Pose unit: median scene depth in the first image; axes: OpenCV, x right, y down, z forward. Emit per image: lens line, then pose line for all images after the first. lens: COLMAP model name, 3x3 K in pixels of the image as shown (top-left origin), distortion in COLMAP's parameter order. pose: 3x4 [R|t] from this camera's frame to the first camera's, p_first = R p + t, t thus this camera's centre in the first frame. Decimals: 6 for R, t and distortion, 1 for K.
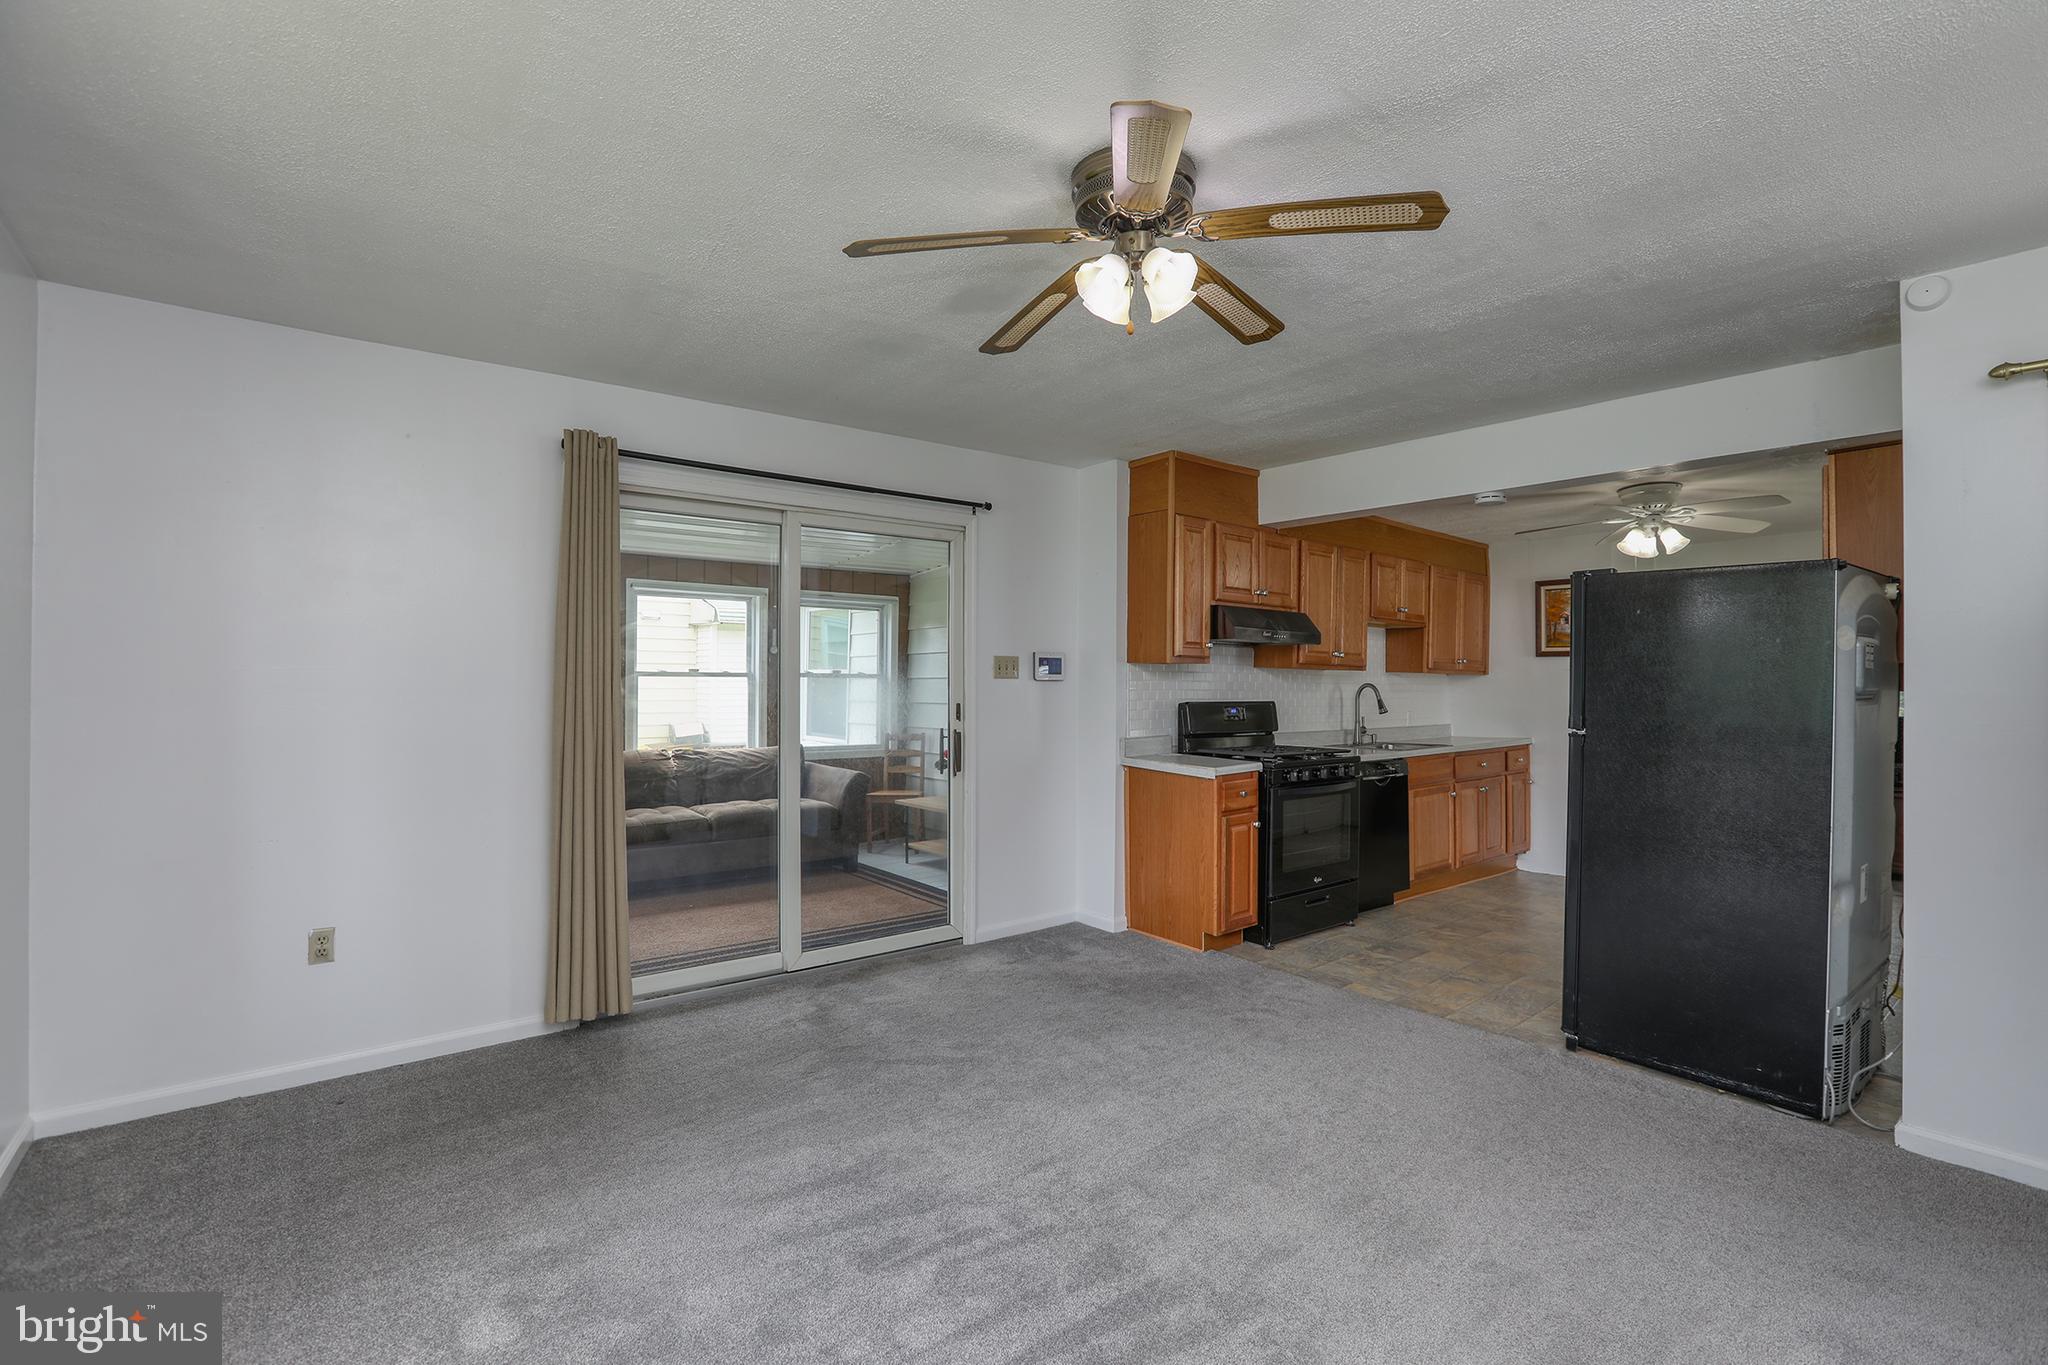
lens RADIAL K [[938.7, 0, 1033.5], [0, 938.7, 678.3], [0, 0, 1]] dist [-0.048044, 0.000078]
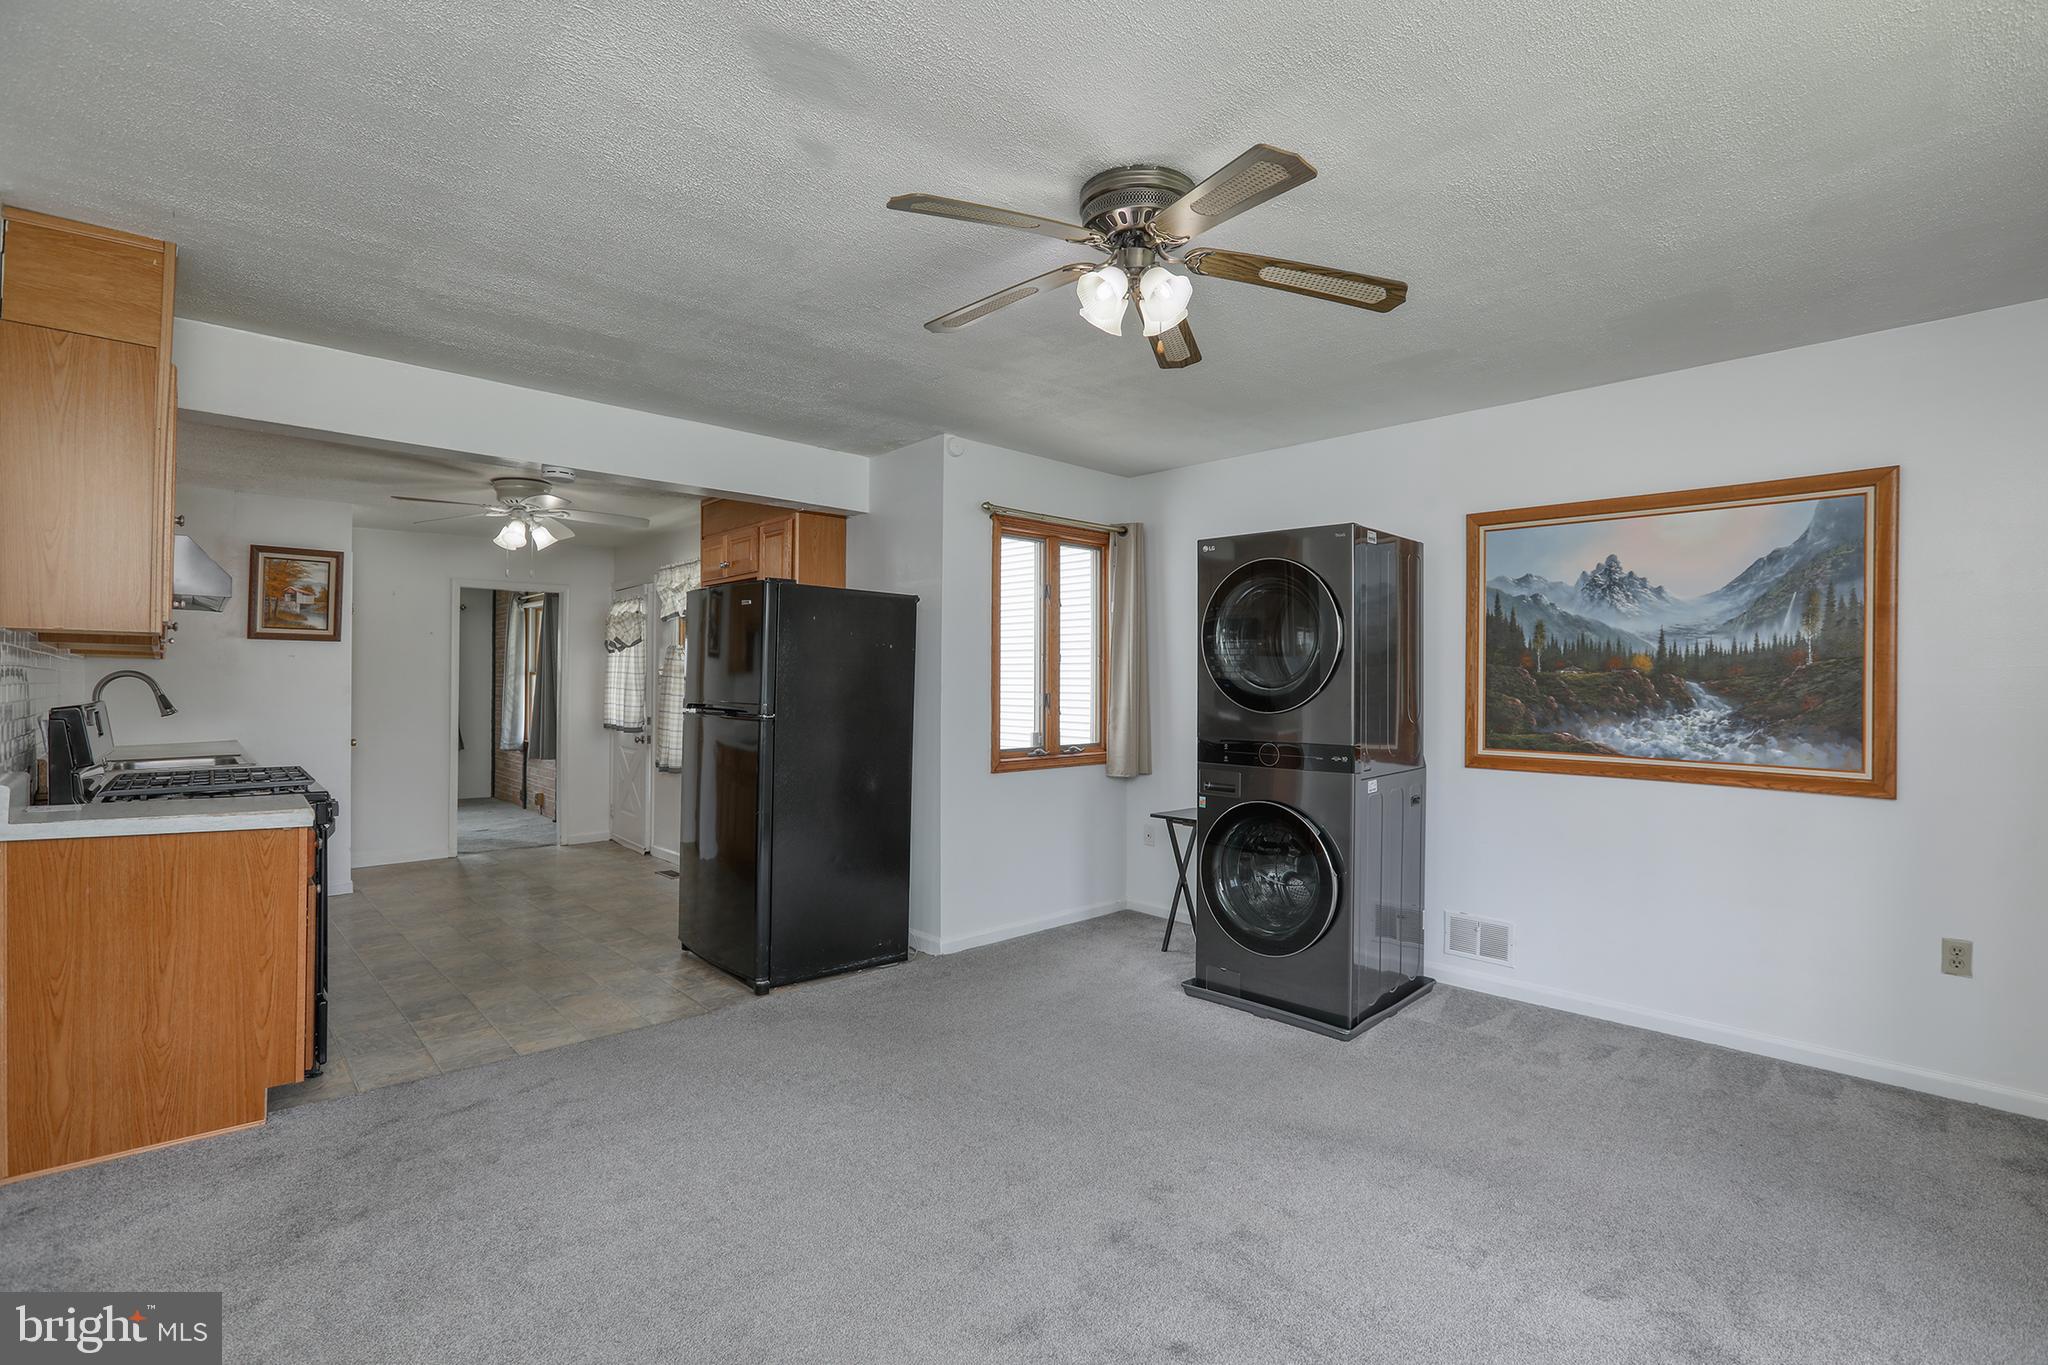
lens RADIAL K [[938.7, 0, 1033.5], [0, 938.7, 678.3], [0, 0, 1]] dist [-0.048044, 0.000078]
pose [[-0.104006, -0.003154, 0.994572, -0.480263], [-0.010015, 0.999948, 0.002124, 0.004189], [-0.994526, -0.009739, -0.104032, 0.628971]]
